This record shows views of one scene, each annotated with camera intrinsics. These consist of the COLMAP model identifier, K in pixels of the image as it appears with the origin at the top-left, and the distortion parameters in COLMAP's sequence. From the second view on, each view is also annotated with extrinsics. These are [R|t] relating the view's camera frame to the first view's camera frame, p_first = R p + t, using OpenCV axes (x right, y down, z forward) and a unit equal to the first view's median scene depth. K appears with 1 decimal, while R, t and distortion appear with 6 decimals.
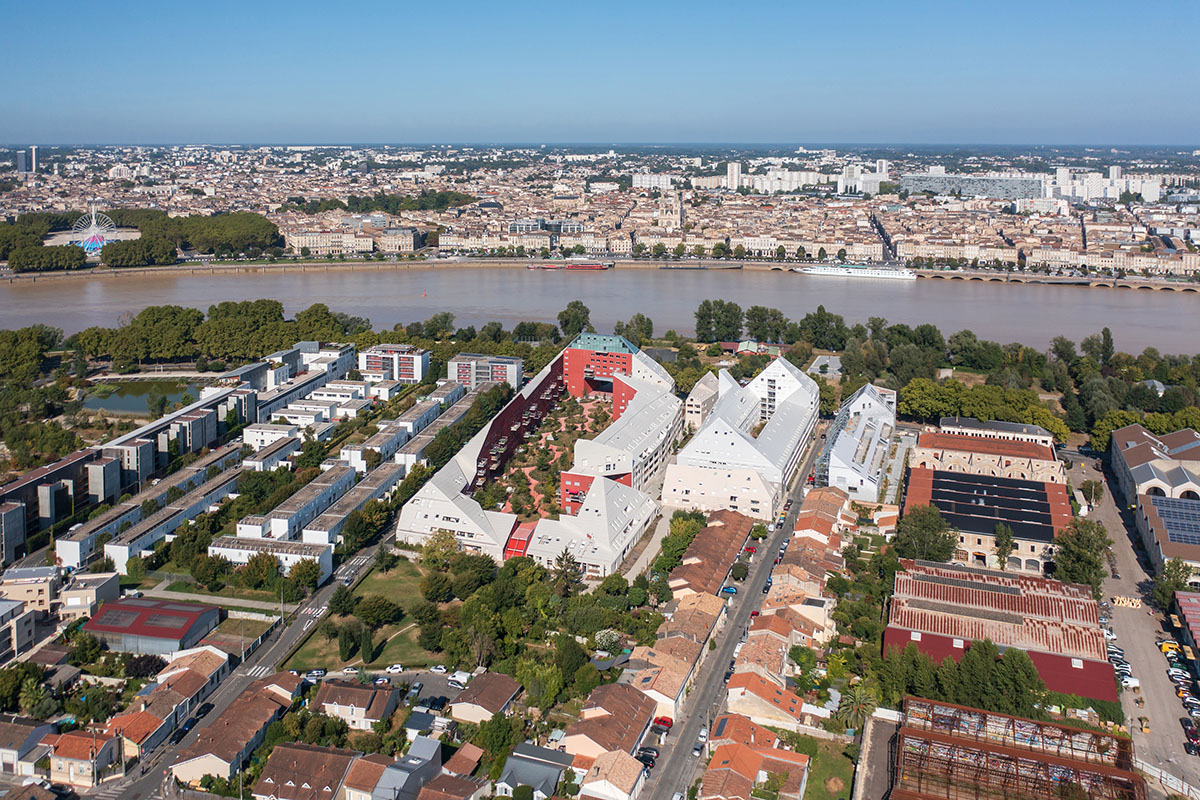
lens RADIAL K [[965.0, 0, 599.6], [0, 965.0, 401.9], [0, 0, 1]] dist [-0.015274, 0.003779]
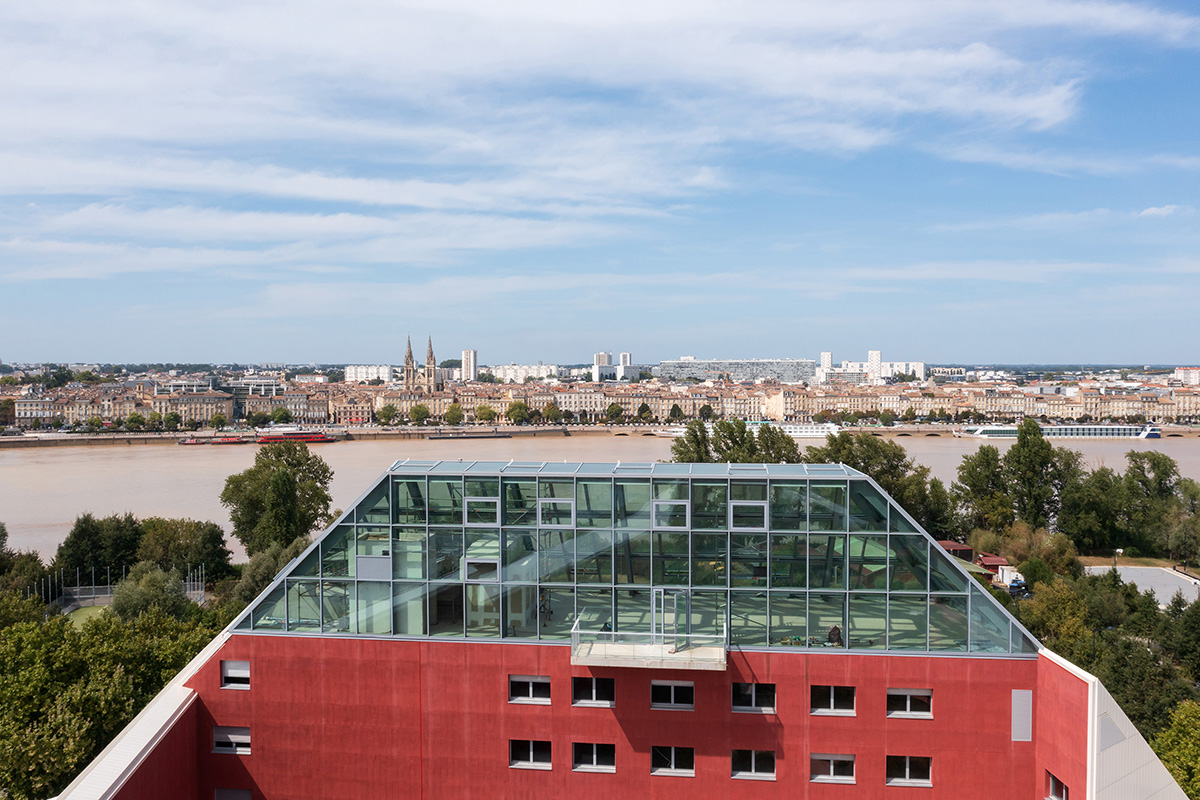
lens RADIAL K [[965.0, 0, 600.4], [0, 965.0, 399.0], [0, 0, 1]] dist [-0.015274, 0.003779]
pose [[0.954168, -0.005976, 0.299213, -0.021333], [0.074247, 0.973270, -0.217332, -0.044357], [-0.289916, 0.229587, 0.929106, 0.687104]]
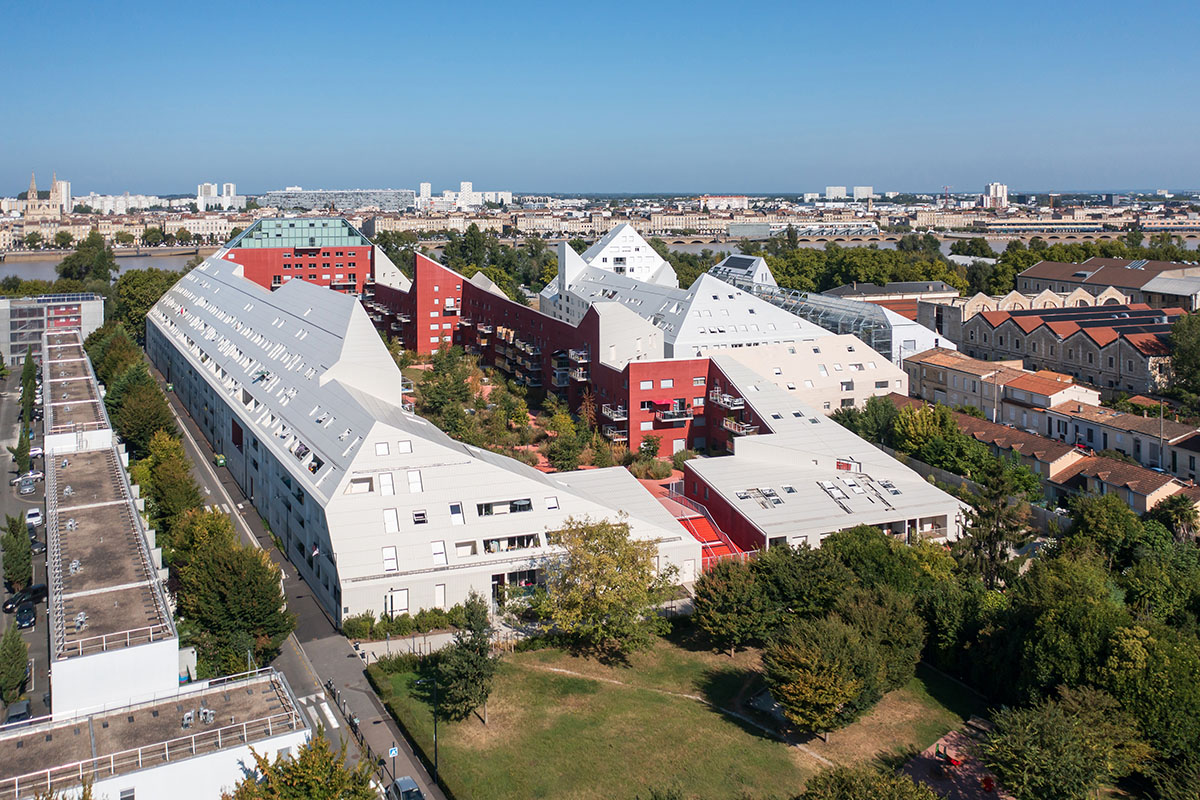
lens RADIAL K [[965.0, 0, 600.5], [0, 965.0, 393.8], [0, 0, 1]] dist [-0.015274, 0.003779]
pose [[0.765658, -0.128766, 0.630228, -0.169455], [0.168939, 0.985619, -0.003864, 0.045442], [-0.620668, 0.109429, 0.776400, 0.360622]]
